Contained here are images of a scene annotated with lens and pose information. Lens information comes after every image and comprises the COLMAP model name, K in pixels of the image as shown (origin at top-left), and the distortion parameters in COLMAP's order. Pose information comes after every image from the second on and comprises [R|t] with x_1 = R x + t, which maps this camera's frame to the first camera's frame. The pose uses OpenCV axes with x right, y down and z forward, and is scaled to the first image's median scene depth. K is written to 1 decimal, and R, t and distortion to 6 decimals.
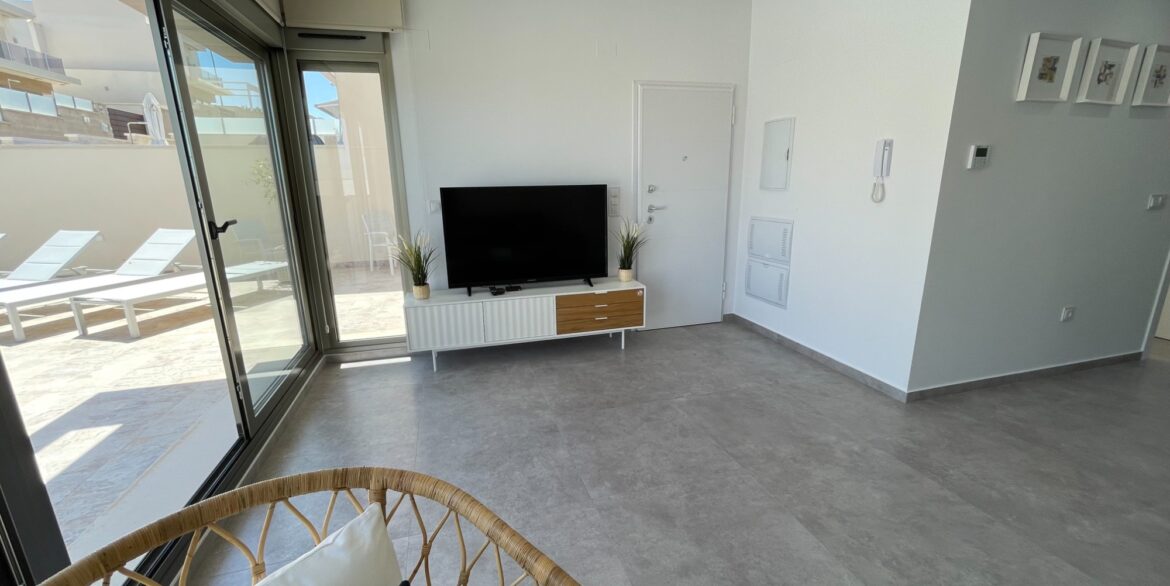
lens RADIAL K [[472.9, 0, 584.5], [0, 472.9, 290.5], [0, 0, 1]] dist [-0.001312, -0.000275]
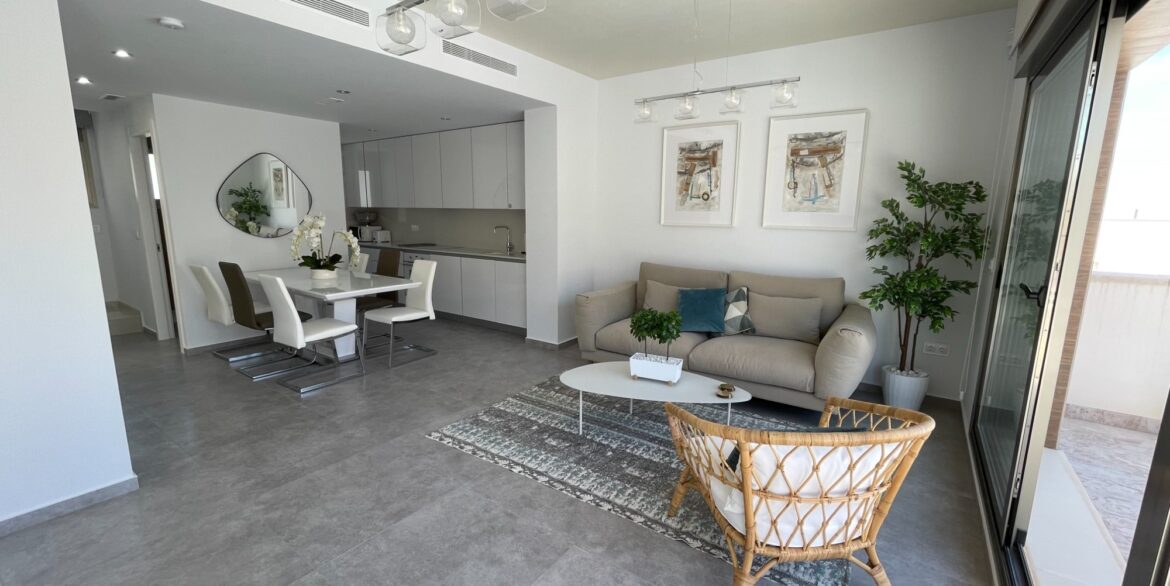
lens RADIAL K [[472.9, 0, 585.0], [0, 472.9, 294.8], [0, 0, 1]] dist [-0.001312, -0.000275]
pose [[-0.615442, -0.129080, 0.777541, -0.500593], [0.180870, 0.937044, 0.298722, -0.227980], [-0.767149, 0.324480, -0.553349, 0.834332]]
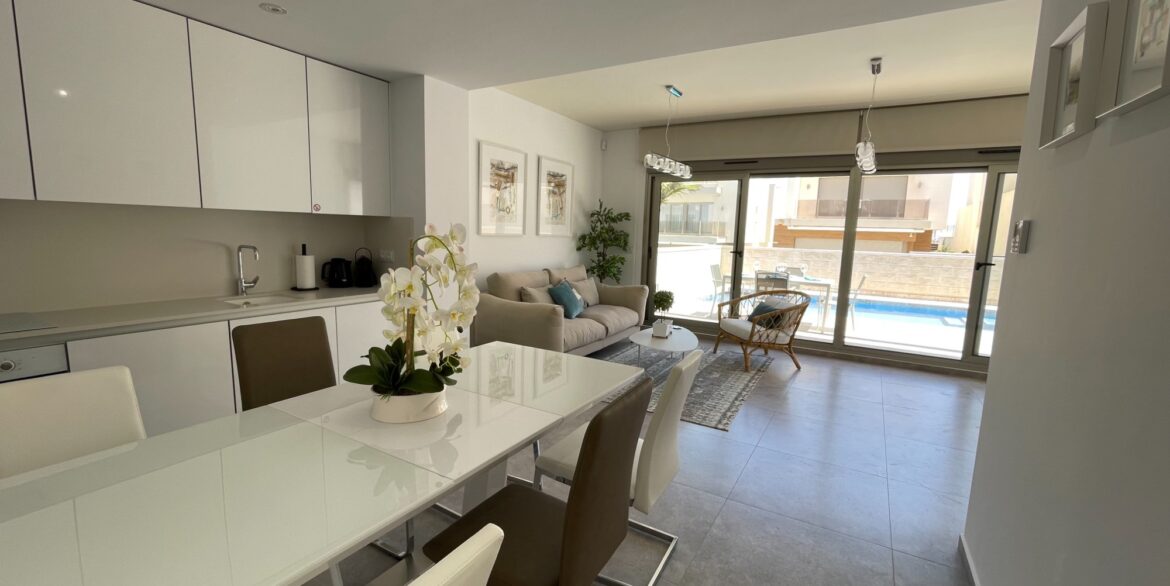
lens RADIAL K [[472.9, 0, 584.4], [0, 472.9, 293.0], [0, 0, 1]] dist [-0.001312, -0.000275]
pose [[-0.738617, 0.081503, -0.669180, 1.810133], [-0.175521, 0.935176, 0.307633, -0.313543], [0.650874, 0.344678, -0.676431, 1.108523]]
